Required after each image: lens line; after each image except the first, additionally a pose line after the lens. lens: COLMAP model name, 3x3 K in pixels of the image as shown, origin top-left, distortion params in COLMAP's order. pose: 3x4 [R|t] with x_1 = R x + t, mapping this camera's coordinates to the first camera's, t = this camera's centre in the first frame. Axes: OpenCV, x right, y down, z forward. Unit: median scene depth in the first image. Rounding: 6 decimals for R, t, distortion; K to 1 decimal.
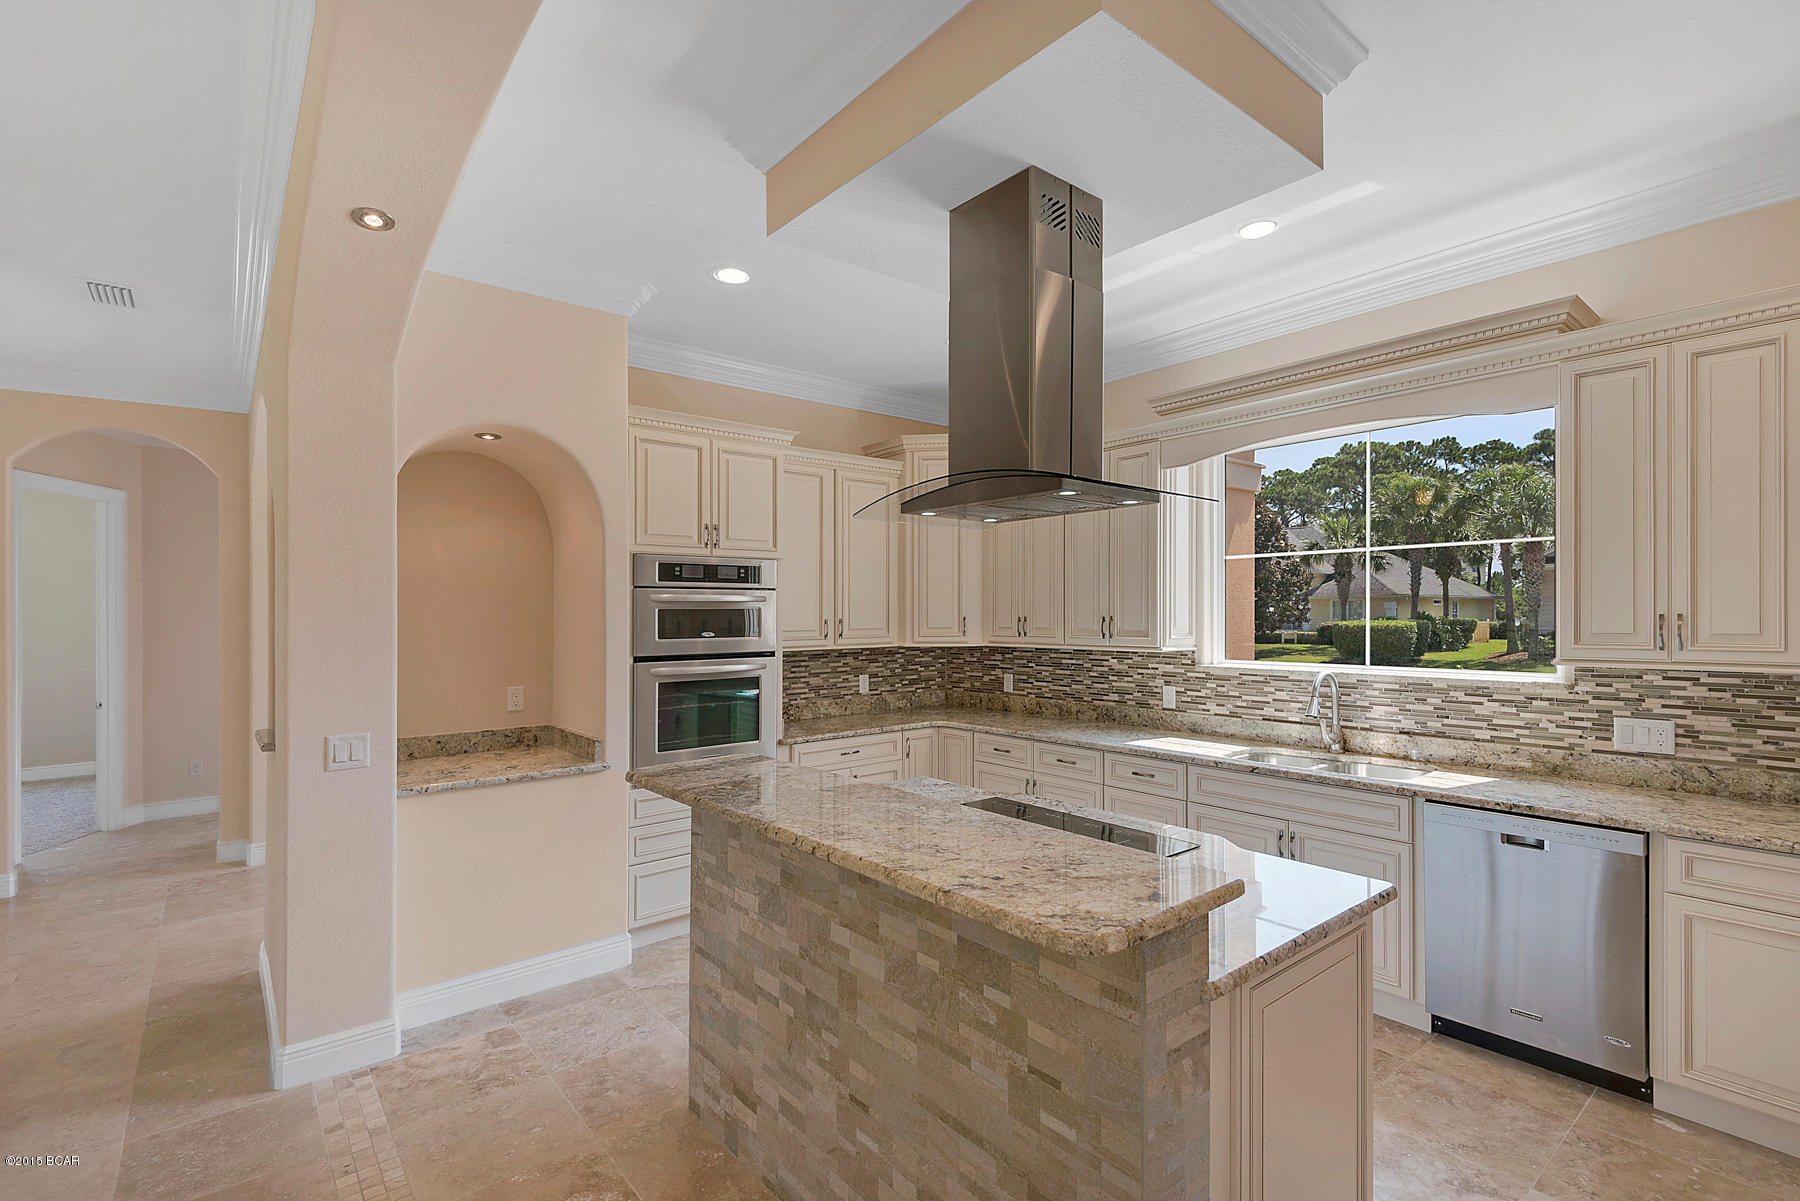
lens RADIAL K [[826.7, 0, 898.1], [0, 826.7, 608.8], [0, 0, 1]] dist [0.014909, -0.001802]
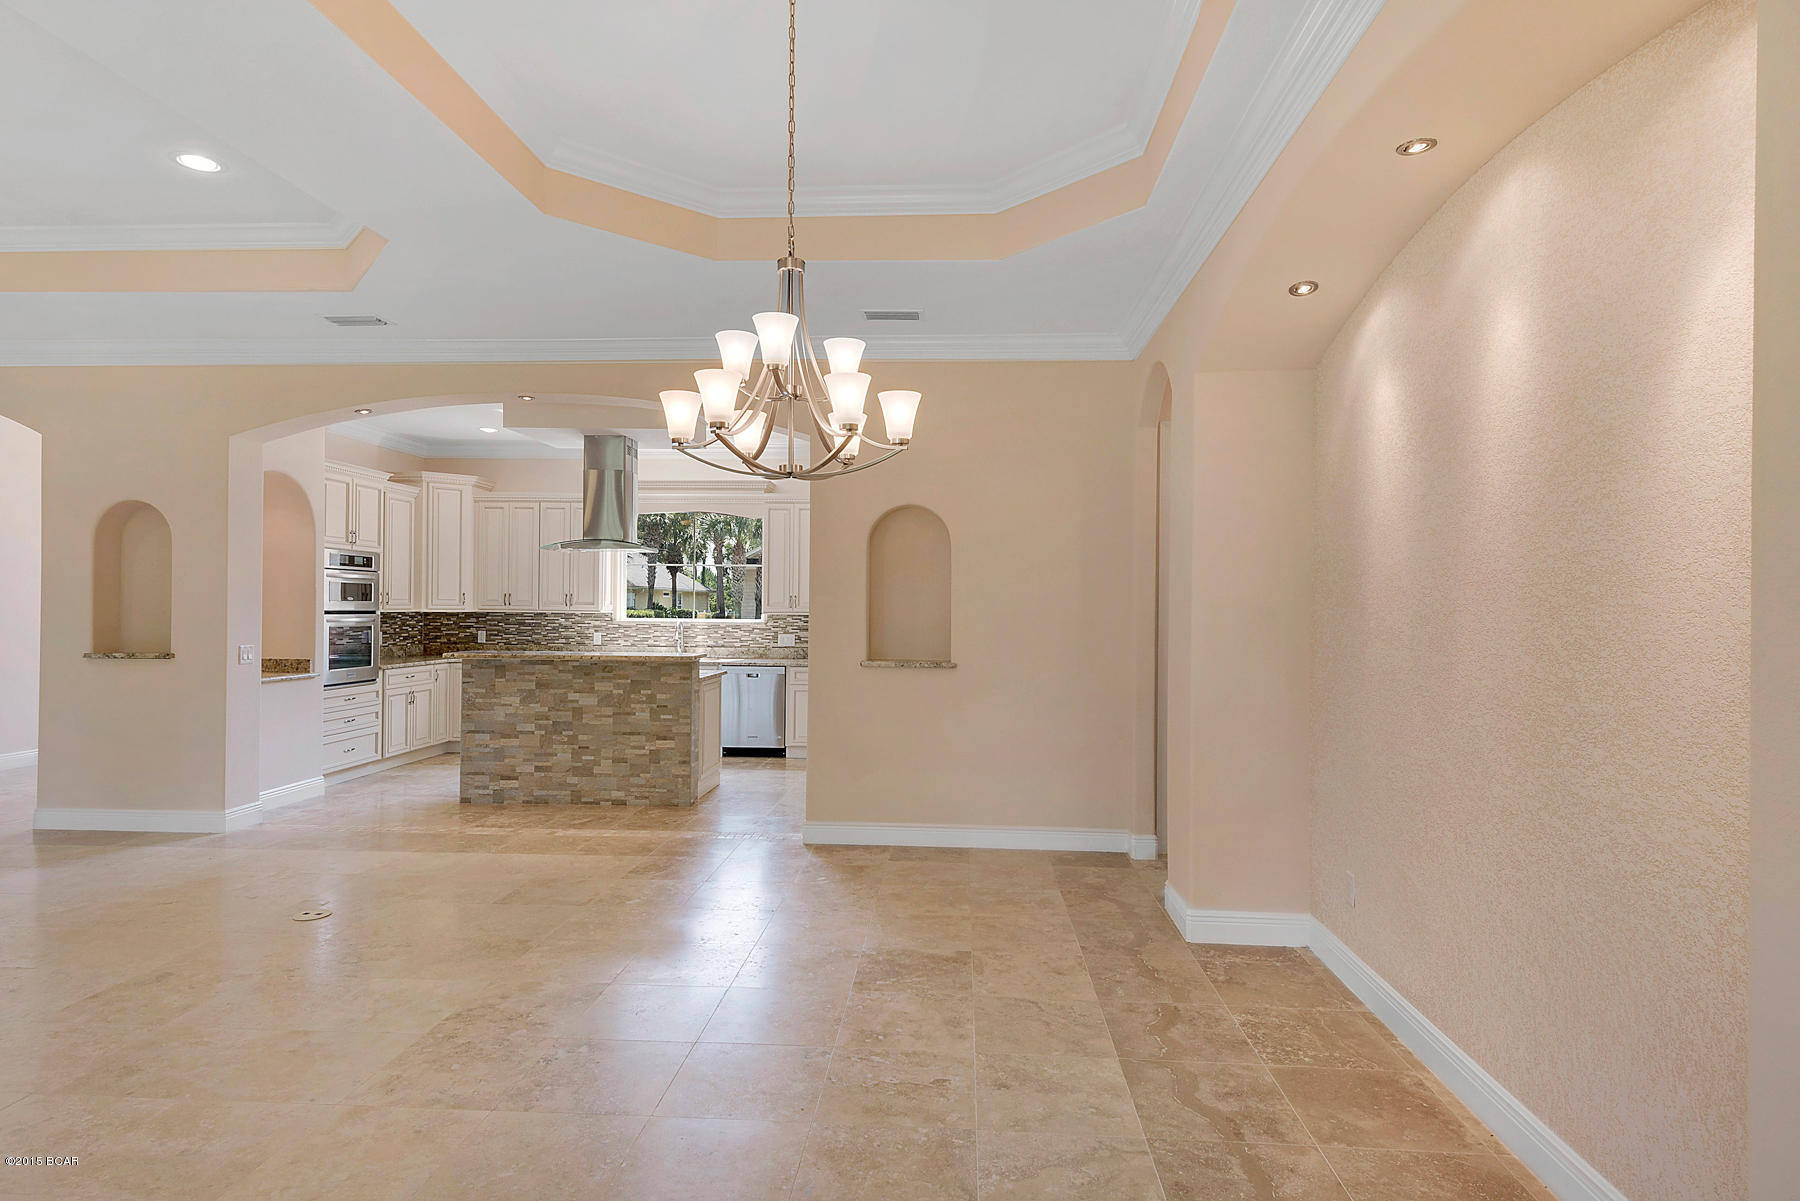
lens RADIAL K [[953.9, 0, 901.2], [0, 953.9, 605.6], [0, 0, 1]] dist [-0.000806, -0.000100]
pose [[0.679014, 0.013773, 0.733996, -0.828094], [-0.019211, 0.999815, -0.000989, 0.023939], [-0.733874, -0.013429, 0.679153, -1.007310]]
